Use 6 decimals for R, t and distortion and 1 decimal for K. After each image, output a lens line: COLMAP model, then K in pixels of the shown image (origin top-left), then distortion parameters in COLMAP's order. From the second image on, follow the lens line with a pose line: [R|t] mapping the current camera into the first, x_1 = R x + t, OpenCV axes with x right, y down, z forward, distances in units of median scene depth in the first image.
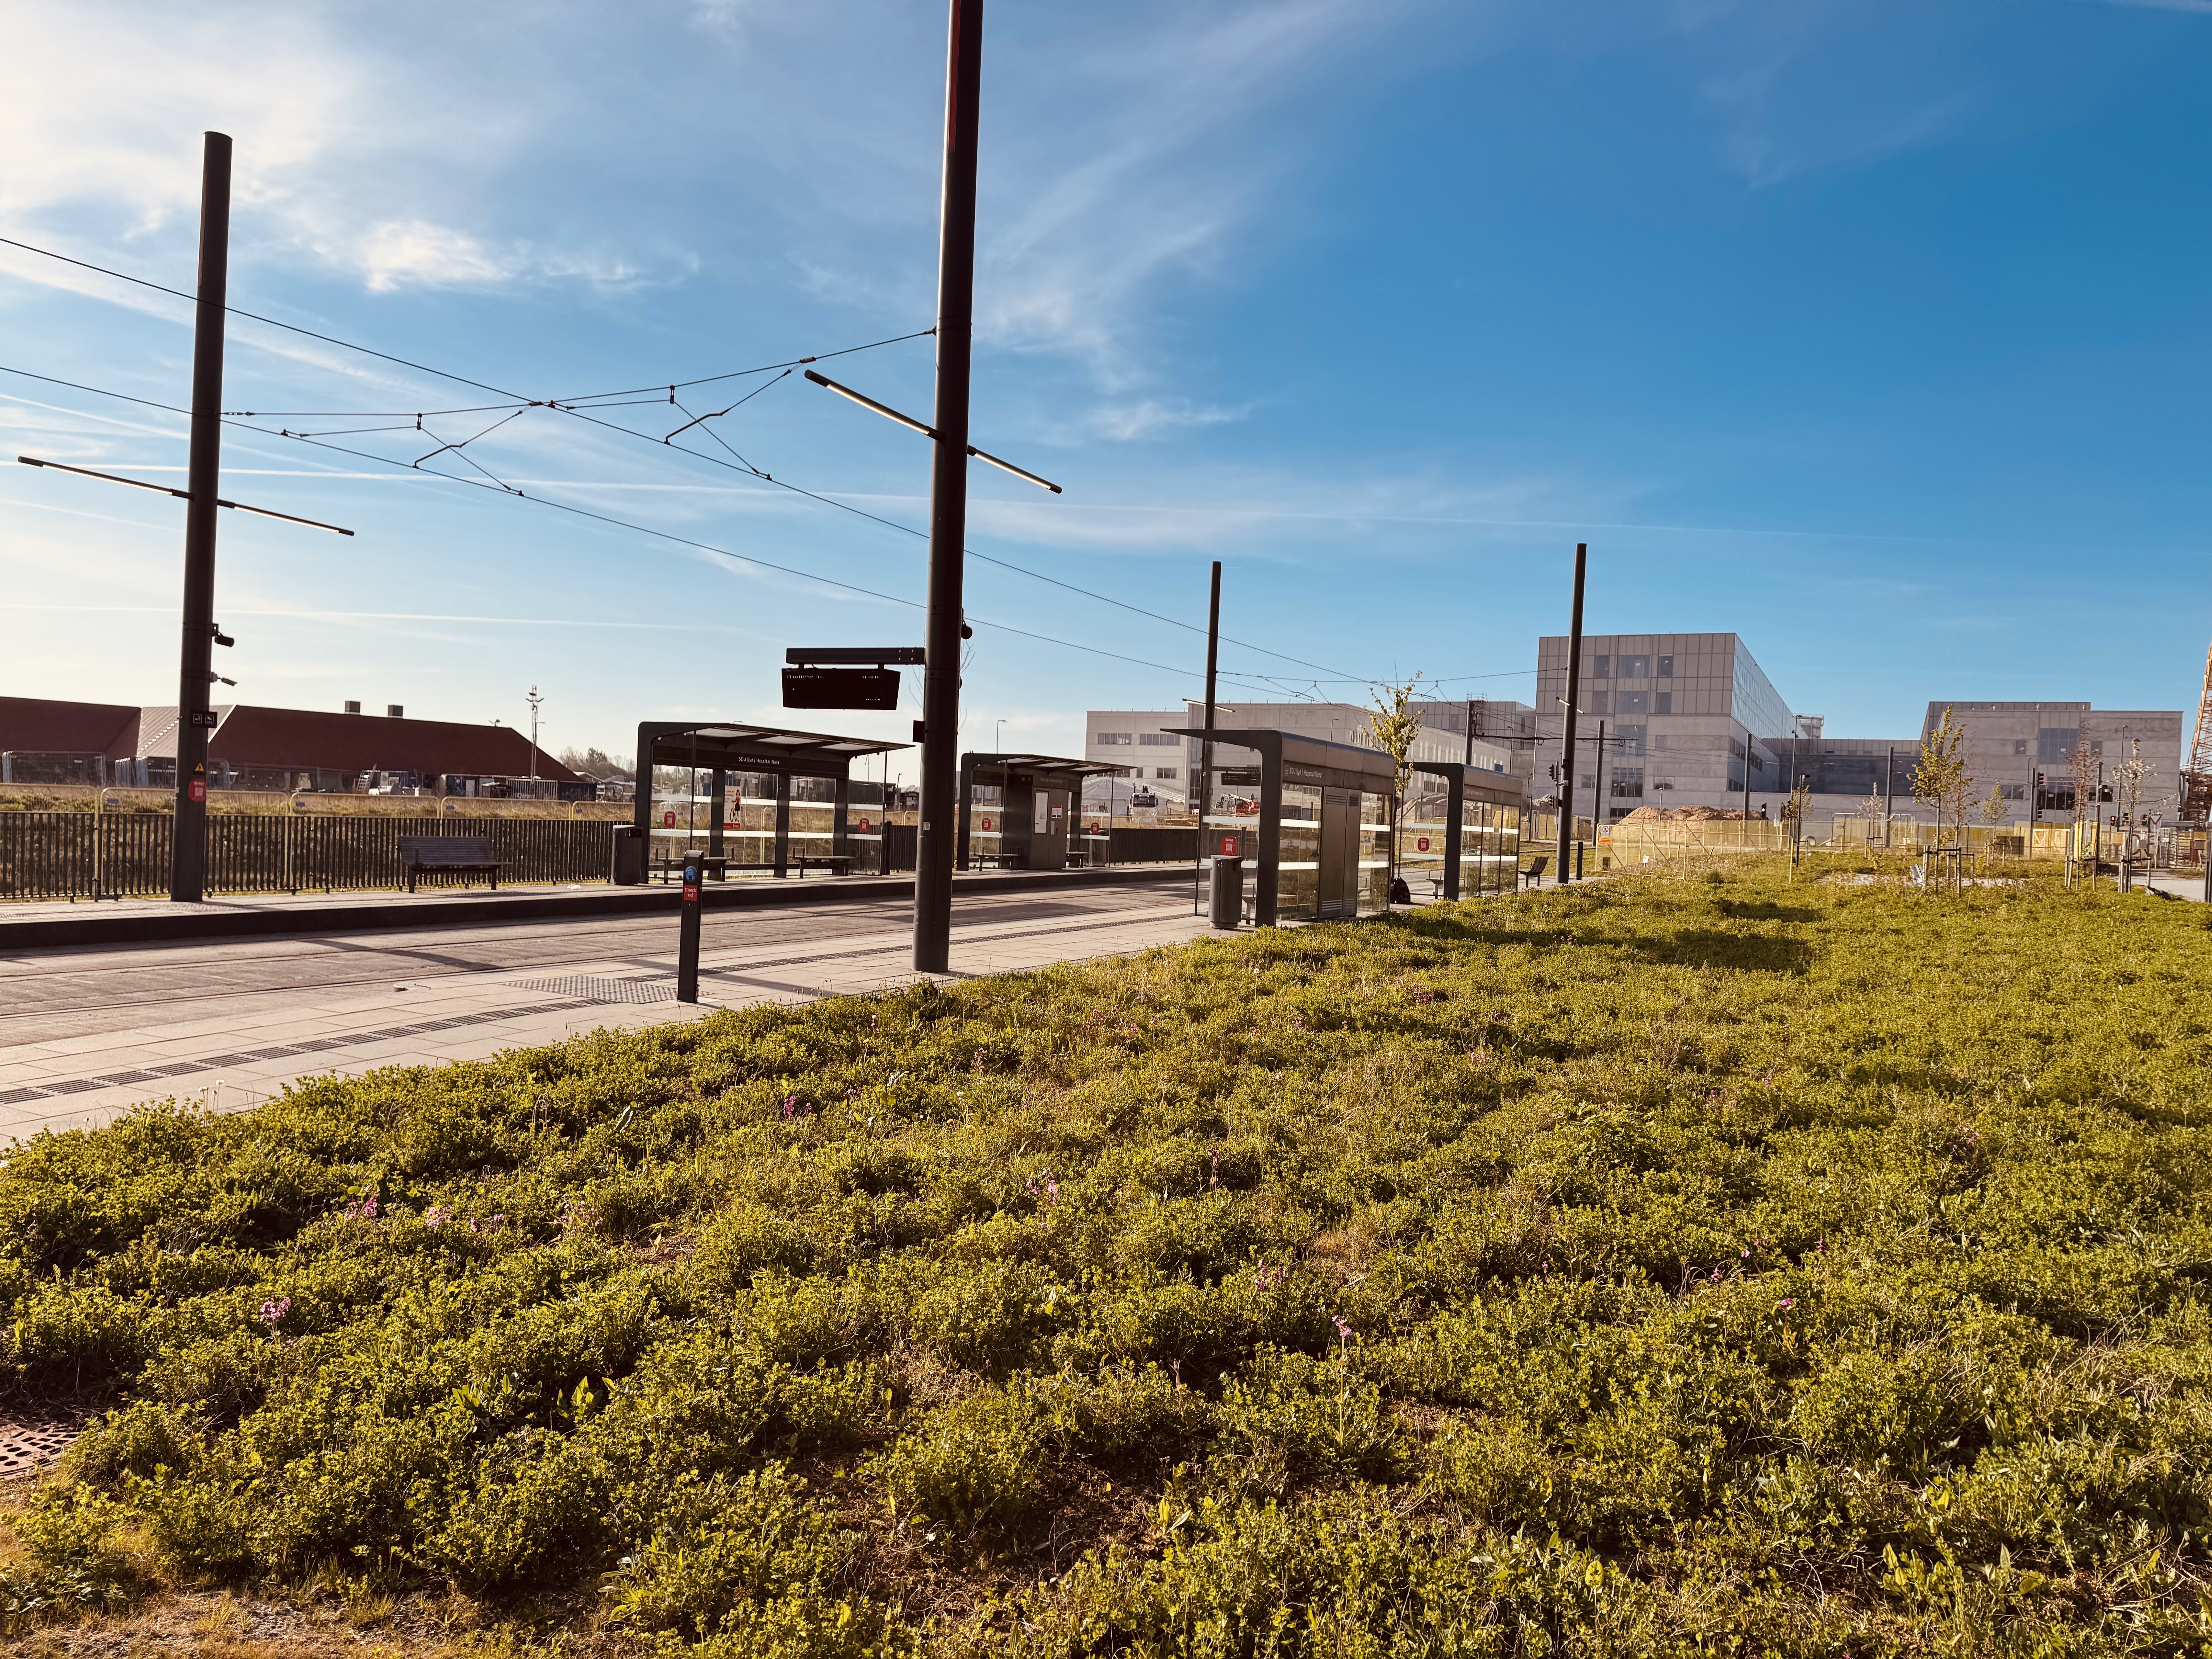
lens RADIAL K [[1547.0, 0, 1079.5], [0, 1547.0, 864.4], [0, 0, 1]] dist [0.081018, -0.094604]
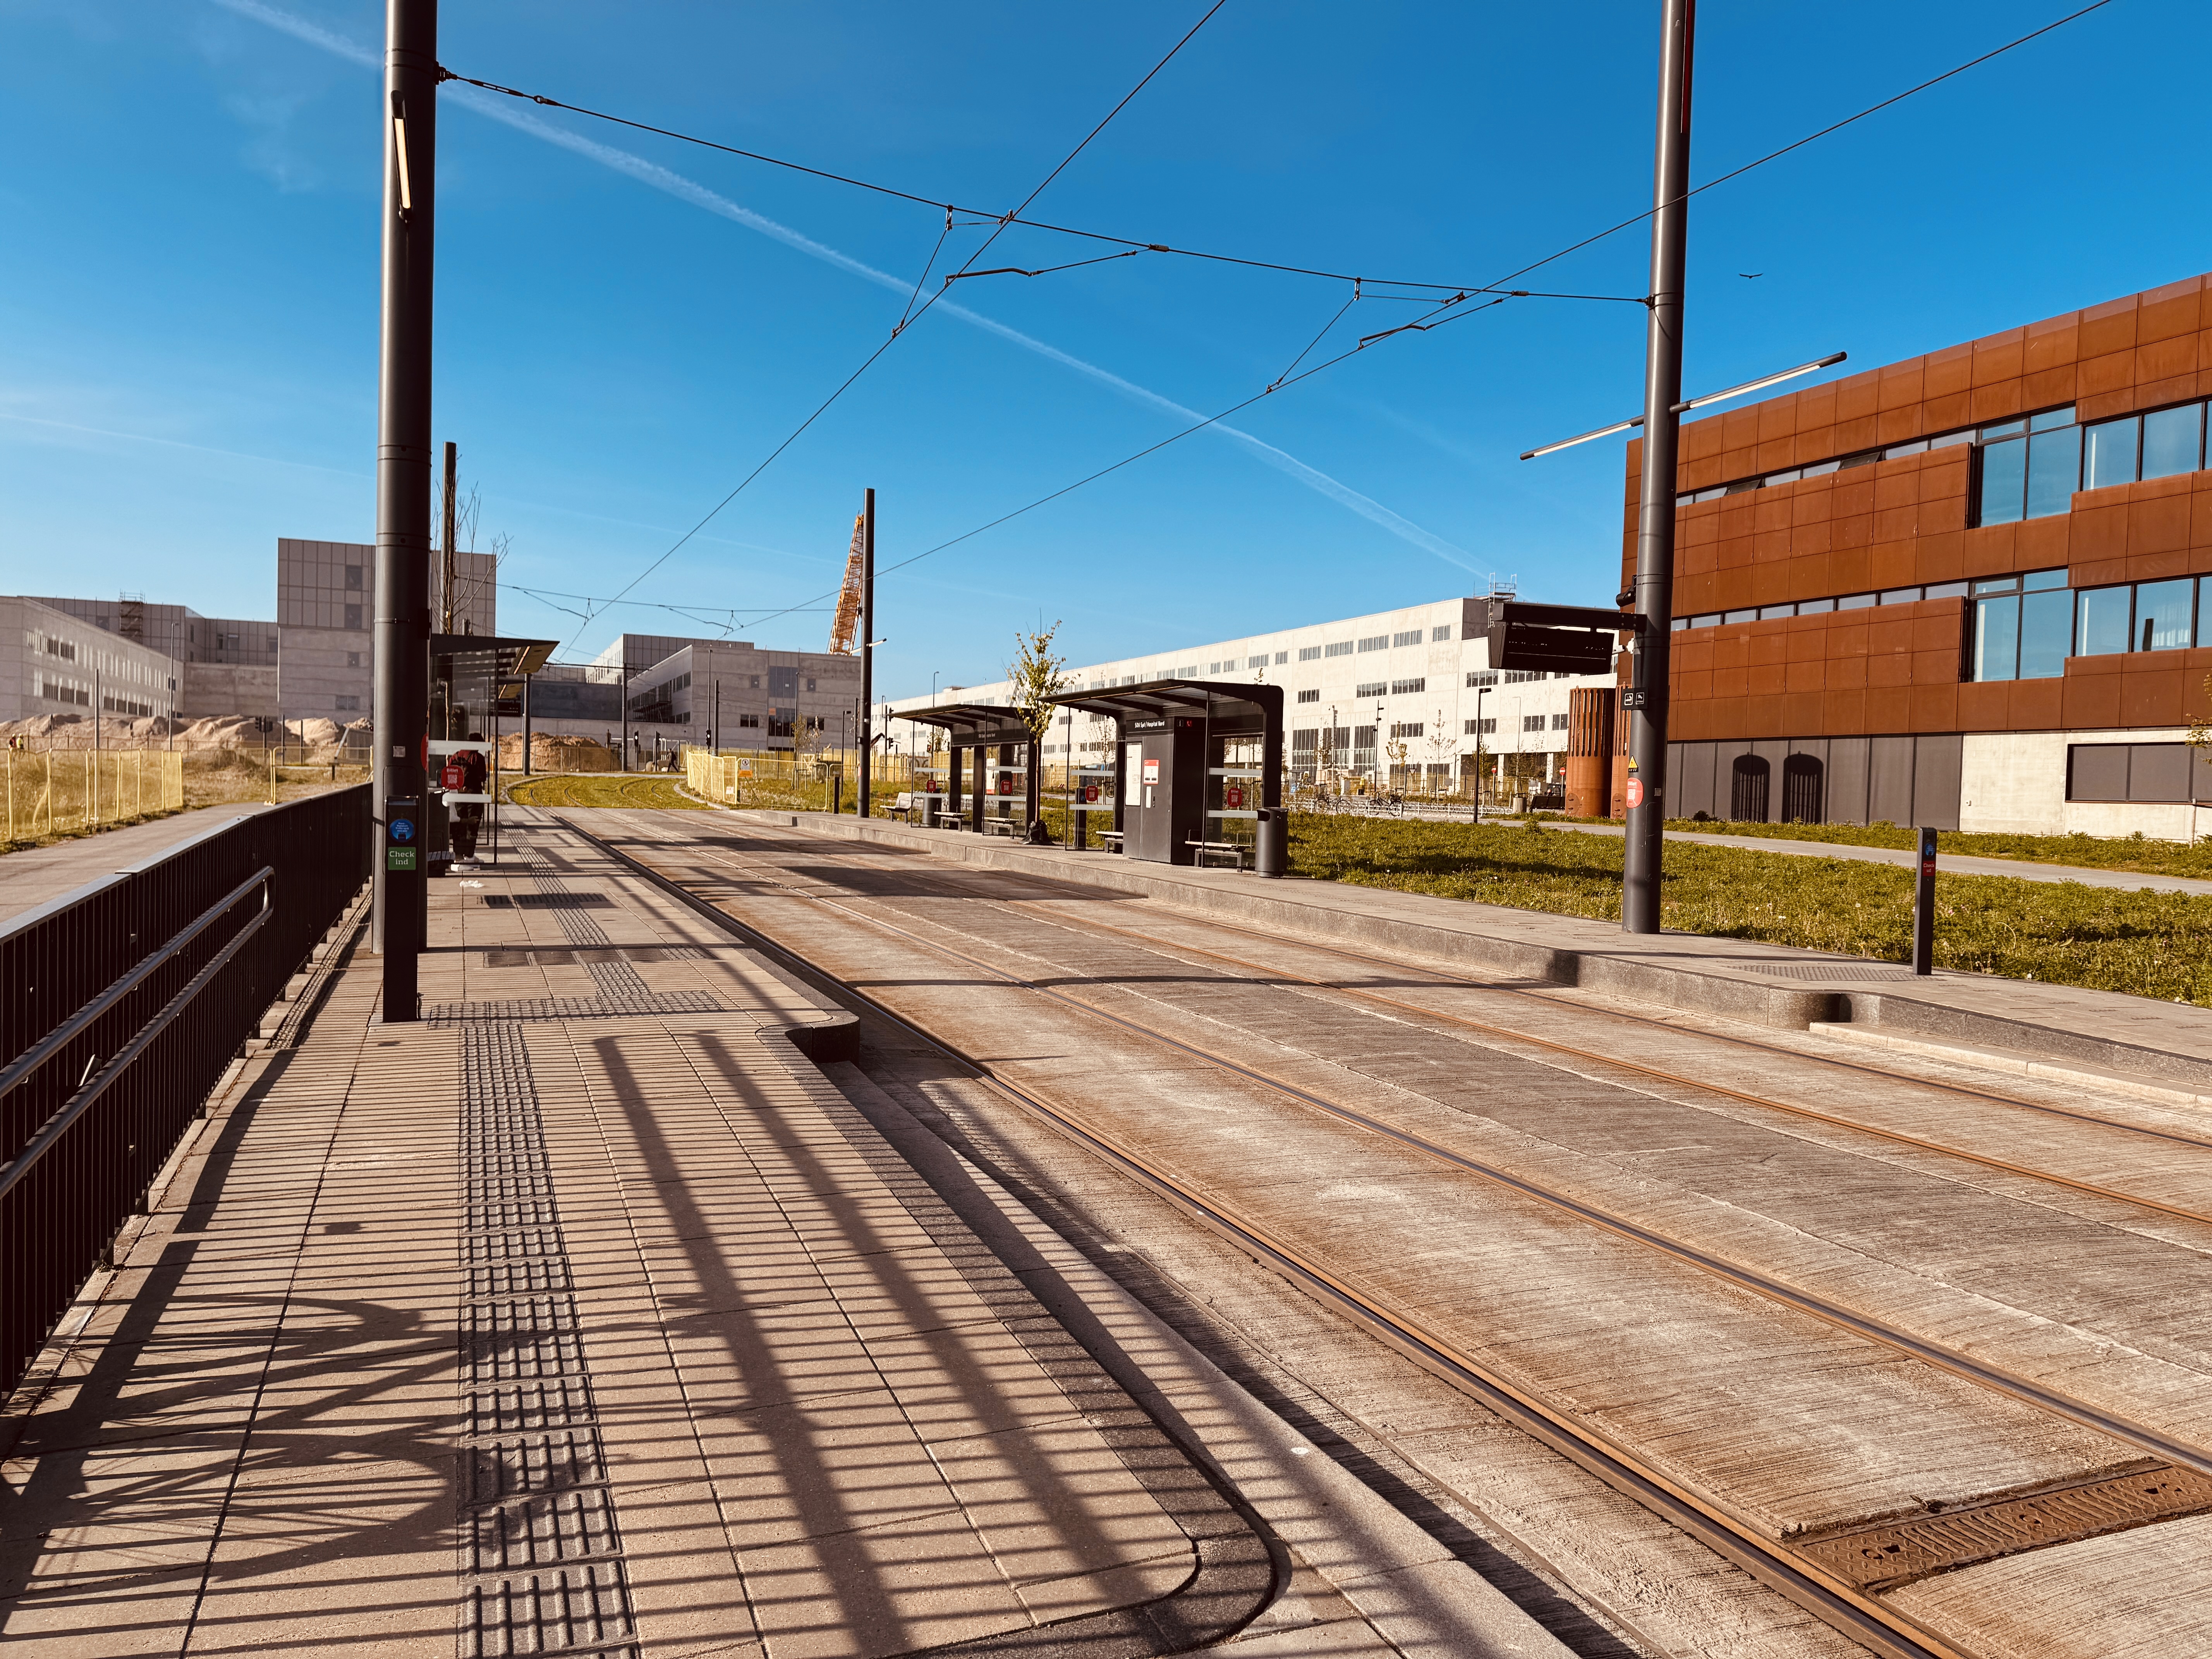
lens RADIAL K [[1547.0, 0, 1135.4], [0, 1547.0, 857.7], [0, 0, 1]] dist [0.081018, -0.094604]
pose [[0.639818, -0.057568, 0.766367, -0.543335], [0.022005, 0.998154, 0.056607, -0.023097], [-0.768211, -0.019354, 0.639904, 0.294198]]
